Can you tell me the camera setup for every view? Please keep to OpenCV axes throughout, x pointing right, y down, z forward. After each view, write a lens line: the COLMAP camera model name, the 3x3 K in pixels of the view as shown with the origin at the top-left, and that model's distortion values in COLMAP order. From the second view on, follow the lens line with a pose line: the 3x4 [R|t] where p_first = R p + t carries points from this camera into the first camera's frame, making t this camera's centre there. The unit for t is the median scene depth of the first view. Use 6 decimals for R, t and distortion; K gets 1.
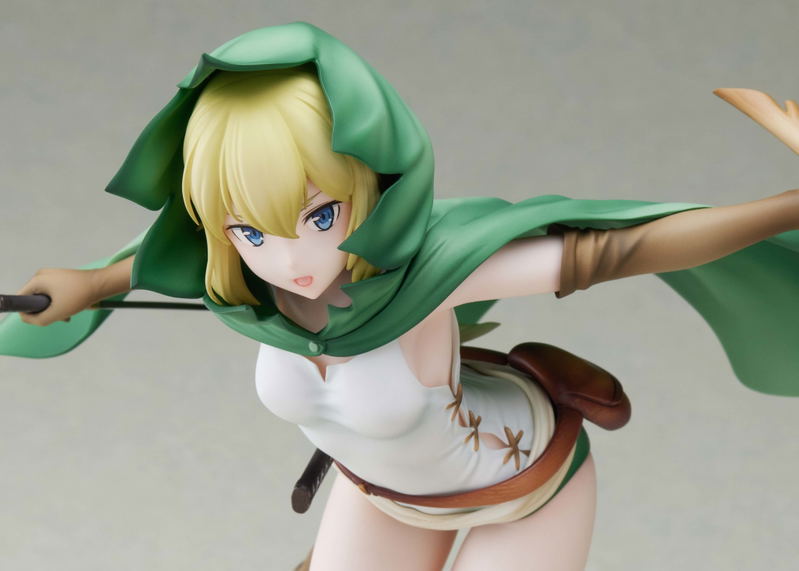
lens RADIAL K [[5370.2, 0, 399.5], [0, 5370.2, 285.5], [0, 0, 1]] dist [0.365136, 28.373588]
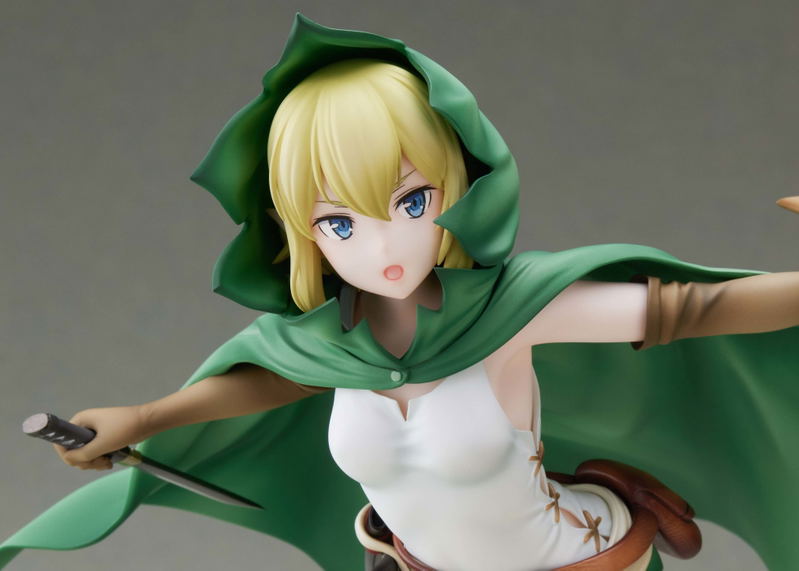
lens RADIAL K [[5370.2, 0, 399.5], [0, 5370.2, 285.5], [0, 0, 1]] dist [0.365136, 28.373588]
pose [[0.996929, 0.004236, 0.078201, -0.091435], [0.024052, 0.933716, -0.357206, 0.342874], [-0.074530, 0.357989, 0.930746, 0.097933]]
